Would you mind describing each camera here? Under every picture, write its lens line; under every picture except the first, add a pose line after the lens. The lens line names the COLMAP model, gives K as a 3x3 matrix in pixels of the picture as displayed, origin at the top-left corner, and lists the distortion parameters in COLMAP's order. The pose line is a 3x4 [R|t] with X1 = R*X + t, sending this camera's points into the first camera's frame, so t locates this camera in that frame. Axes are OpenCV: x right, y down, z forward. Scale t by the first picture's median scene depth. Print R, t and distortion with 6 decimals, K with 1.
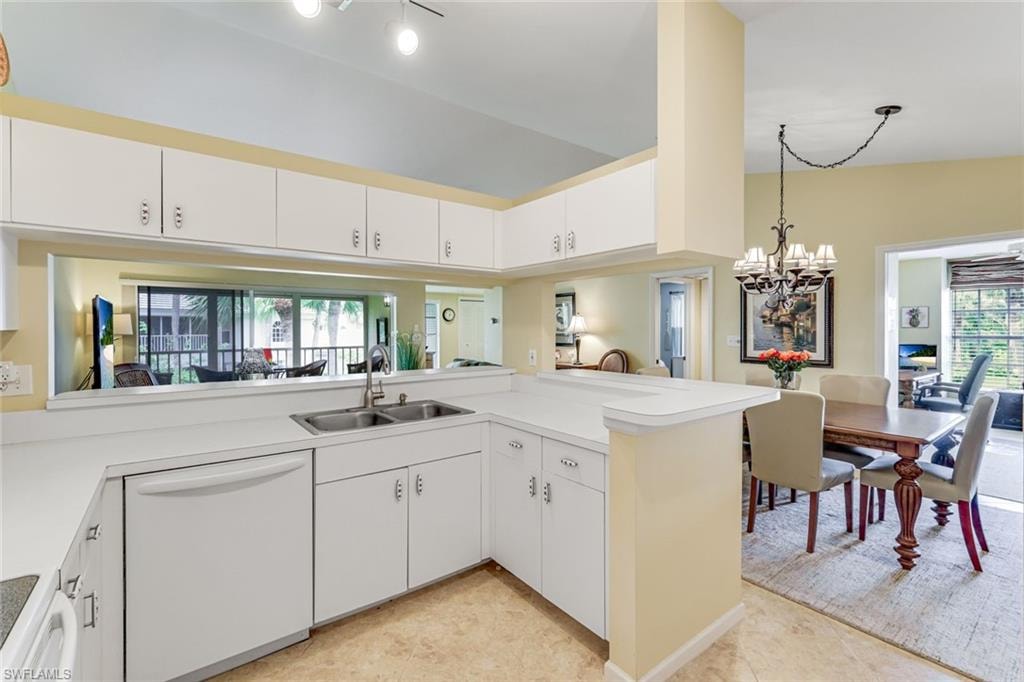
lens RADIAL K [[443.7, 0, 520.9], [0, 443.7, 332.9], [0, 0, 1]] dist [0.004377, 0.000349]
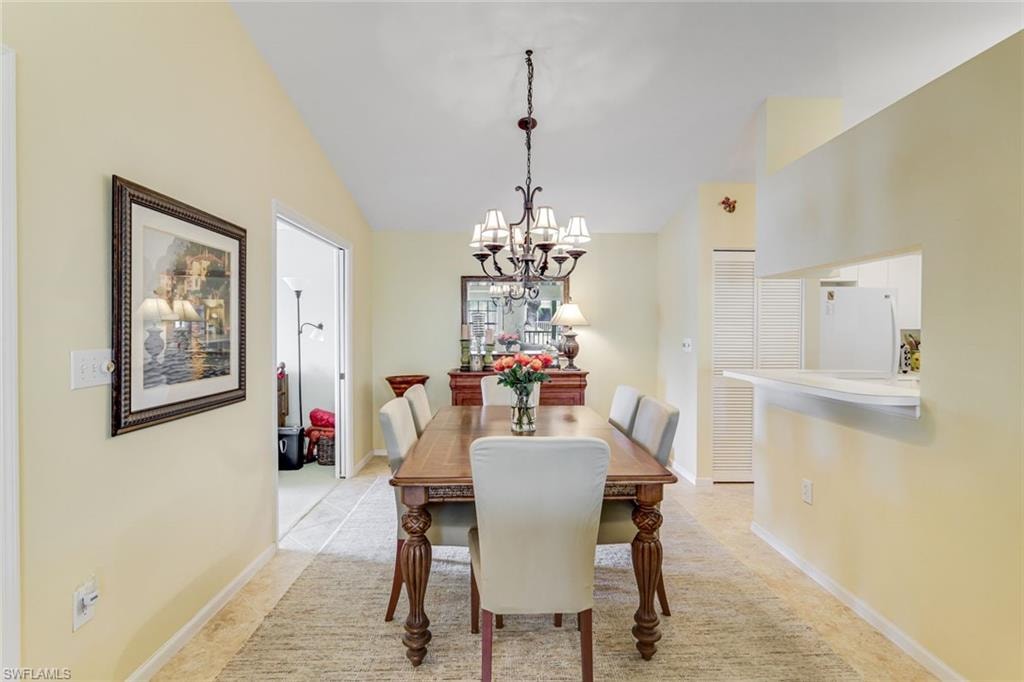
lens RADIAL K [[492.1, 0, 517.0], [0, 492.1, 333.5], [0, 0, 1]] dist [-0.004338, -0.000319]
pose [[-0.807792, -0.003944, 0.589454, 0.078782], [0.006460, 0.999858, 0.015543, -0.006680], [-0.589432, 0.016363, -0.807652, 1.104840]]
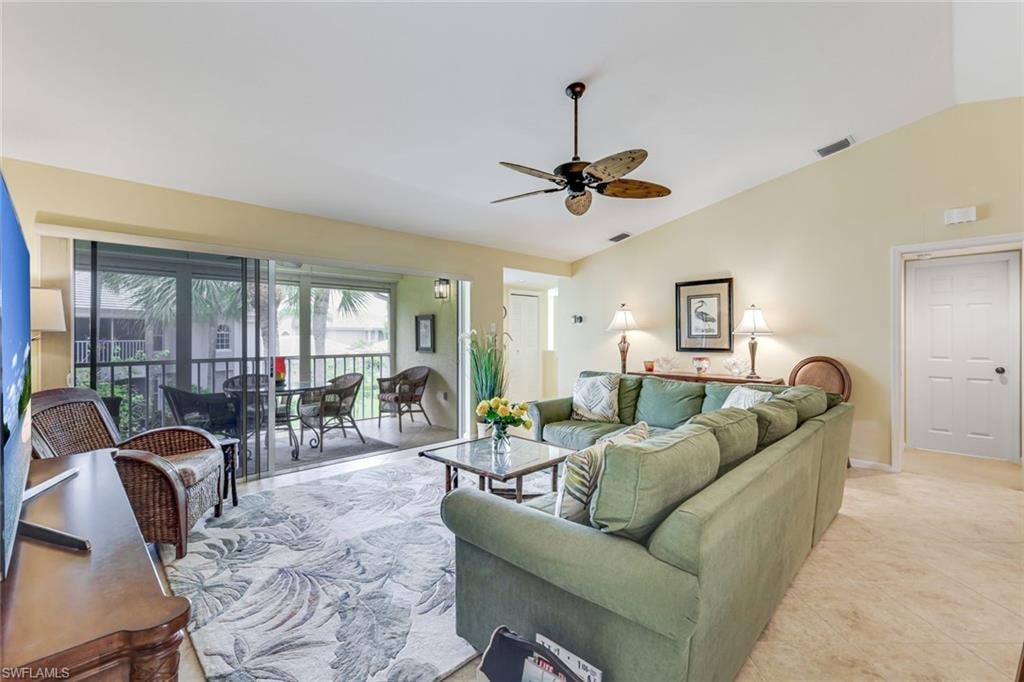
lens RADIAL K [[443.7, 0, 508.5], [0, 443.7, 341.5], [0, 0, 1]] dist [0.004377, 0.000349]
pose [[0.994362, 0.002029, 0.106022, -0.439129], [-0.002056, 0.999998, 0.000145, 0.018166], [-0.106022, -0.000362, 0.994364, 0.456787]]
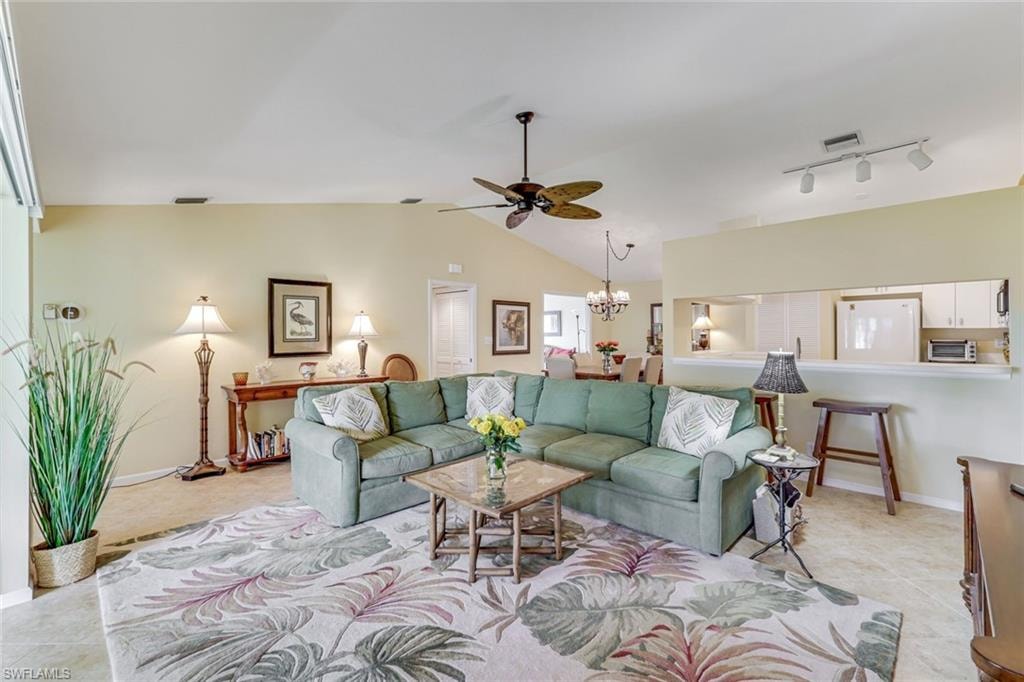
lens RADIAL K [[443.7, 0, 510.5], [0, 443.7, 338.8], [0, 0, 1]] dist [0.004377, 0.000349]
pose [[-0.117285, -0.007104, 0.993073, -0.909209], [0.016344, 0.999825, 0.009082, 0.001563], [-0.992964, 0.017296, -0.117148, 1.107506]]
